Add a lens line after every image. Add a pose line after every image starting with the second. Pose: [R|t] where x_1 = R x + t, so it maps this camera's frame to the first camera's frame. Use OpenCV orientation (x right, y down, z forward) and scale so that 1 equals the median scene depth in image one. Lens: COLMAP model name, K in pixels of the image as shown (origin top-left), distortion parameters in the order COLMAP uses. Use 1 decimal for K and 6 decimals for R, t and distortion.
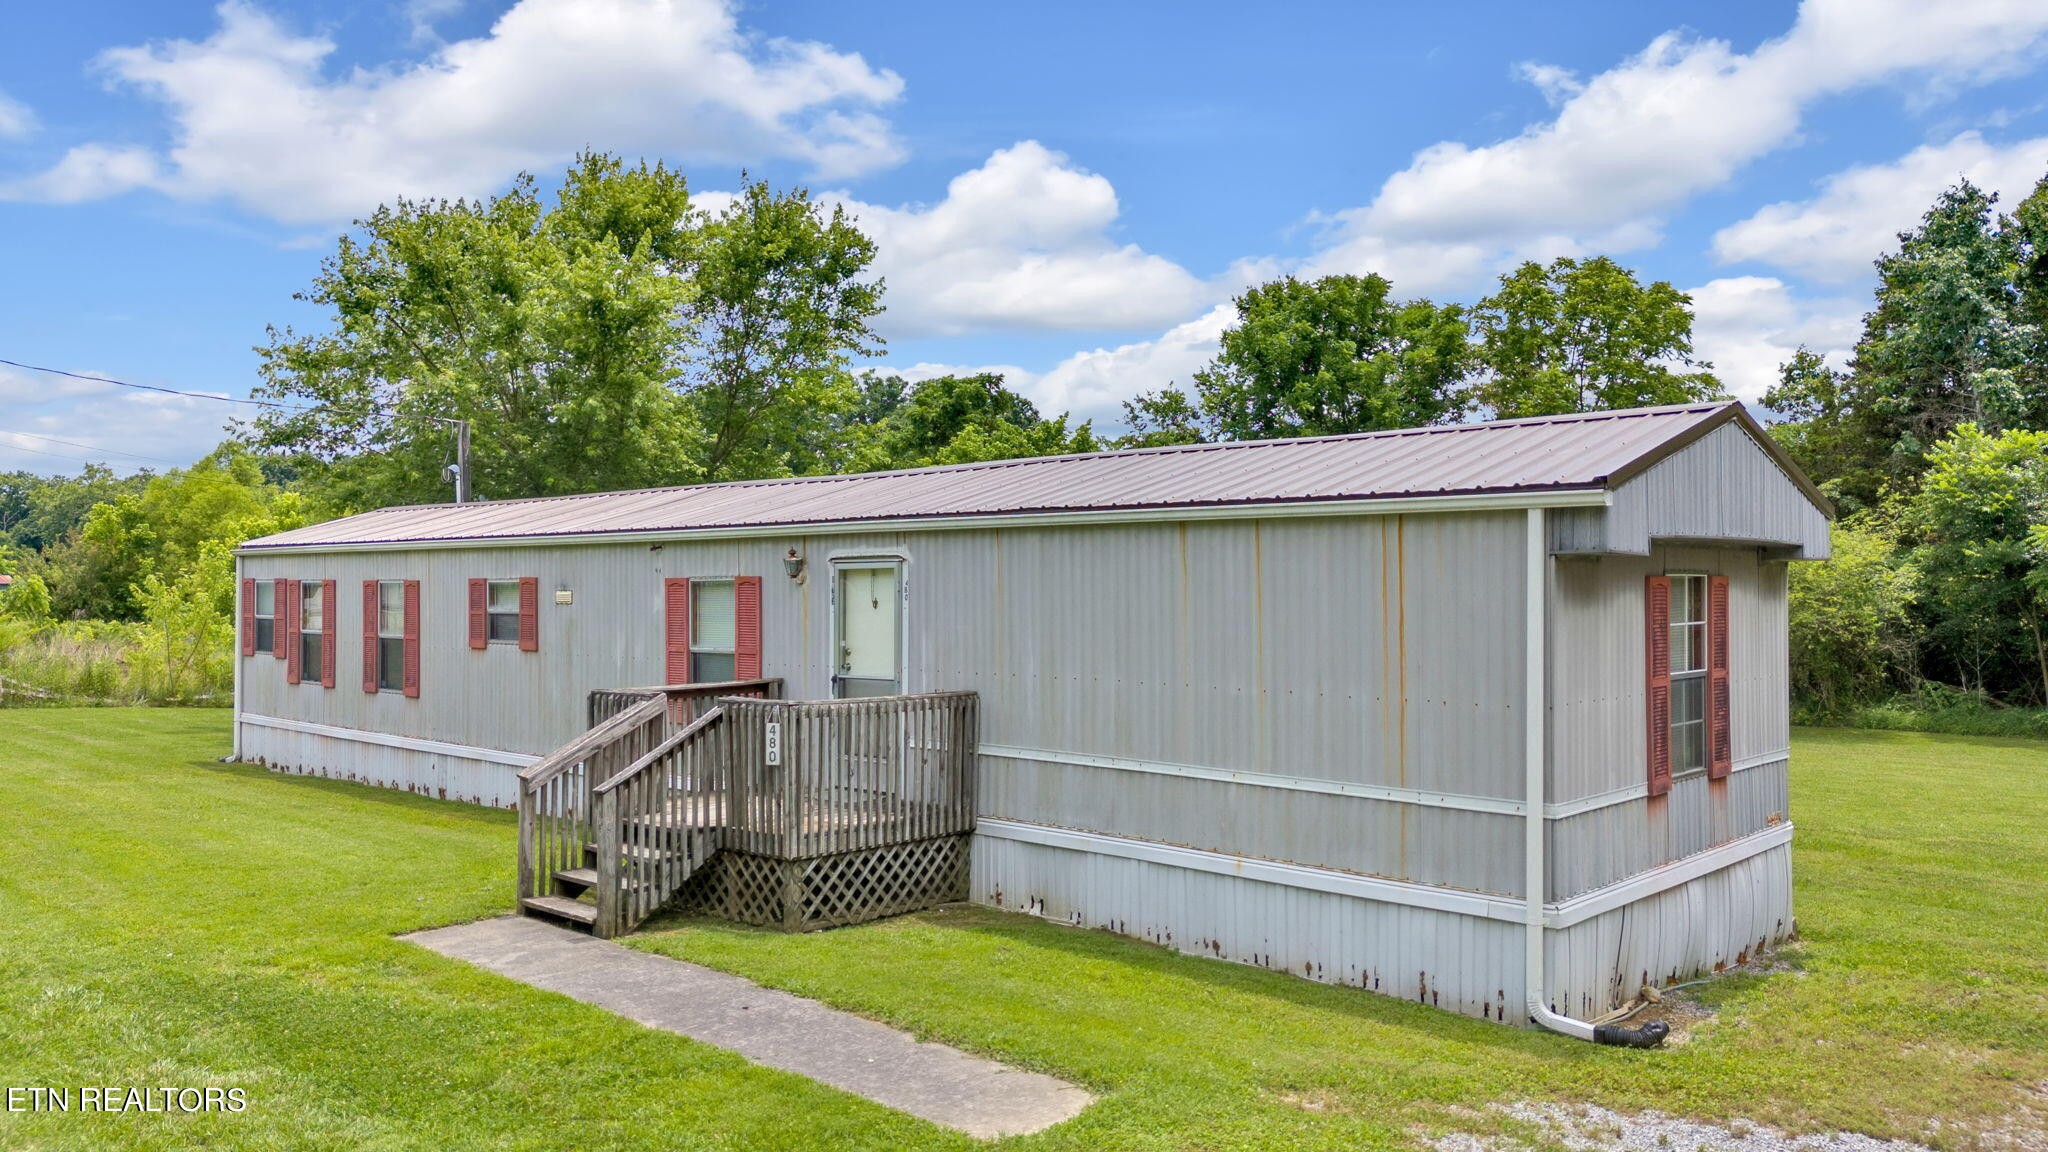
lens RADIAL K [[1526.2, 0, 1024.2], [0, 1526.2, 582.0], [0, 0, 1]] dist [0.037049, 0.000532]
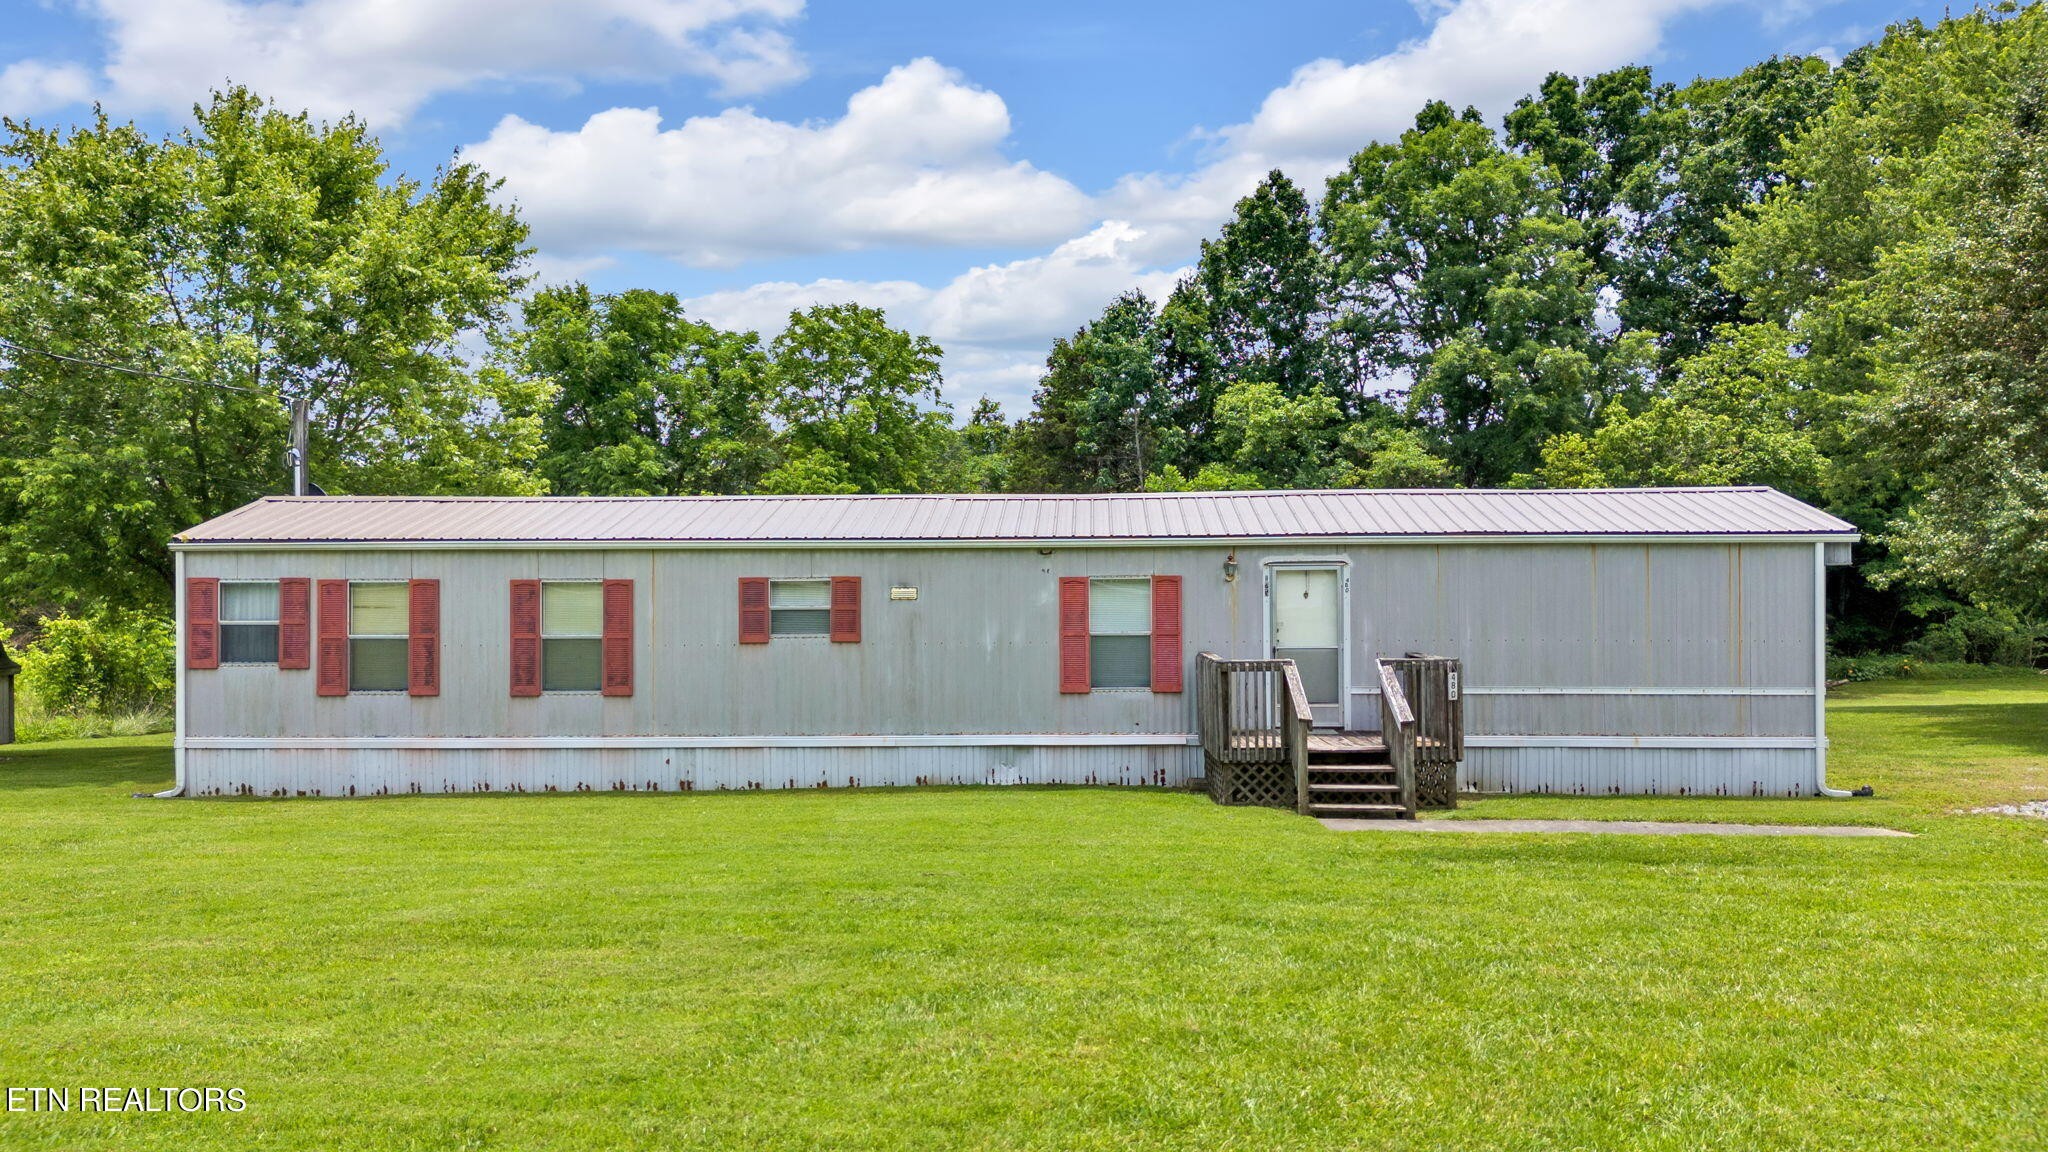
lens RADIAL K [[1499.7, 0, 1043.1], [0, 1499.7, 579.8], [0, 0, 1]] dist [0.061462, -0.017217]
pose [[0.754105, -0.003879, 0.656742, -1.095983], [0.001701, 0.999991, 0.003954, -0.005248], [-0.656751, -0.001864, 0.754105, 0.101325]]
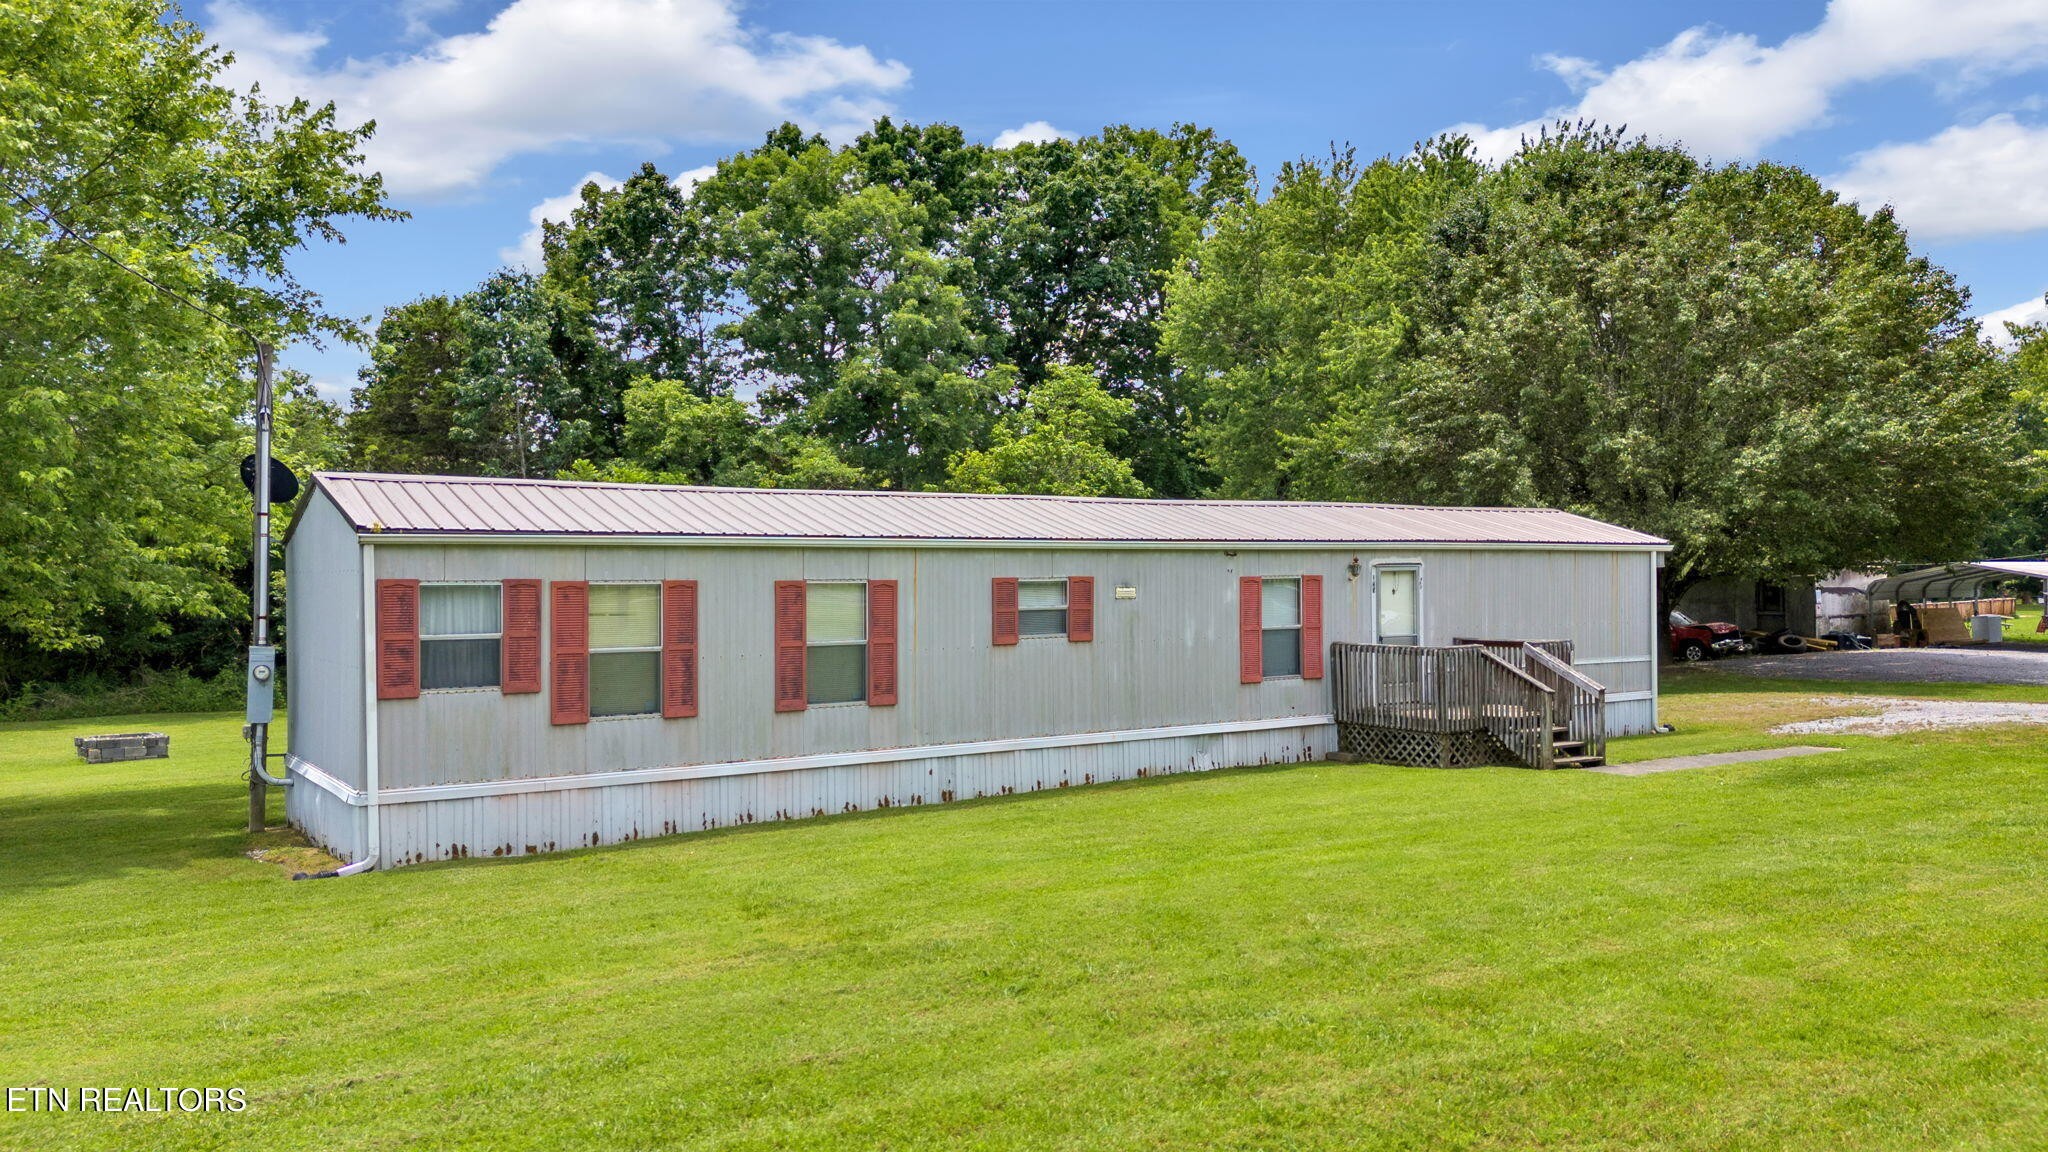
lens RADIAL K [[1499.7, 0, 1025.7], [0, 1499.7, 569.8], [0, 0, 1]] dist [0.061462, -0.017217]
pose [[0.228319, 0.001803, 0.973585, -1.651107], [0.002588, 0.999994, -0.002459, -0.005774], [-0.973583, 0.003081, 0.228313, 0.930514]]
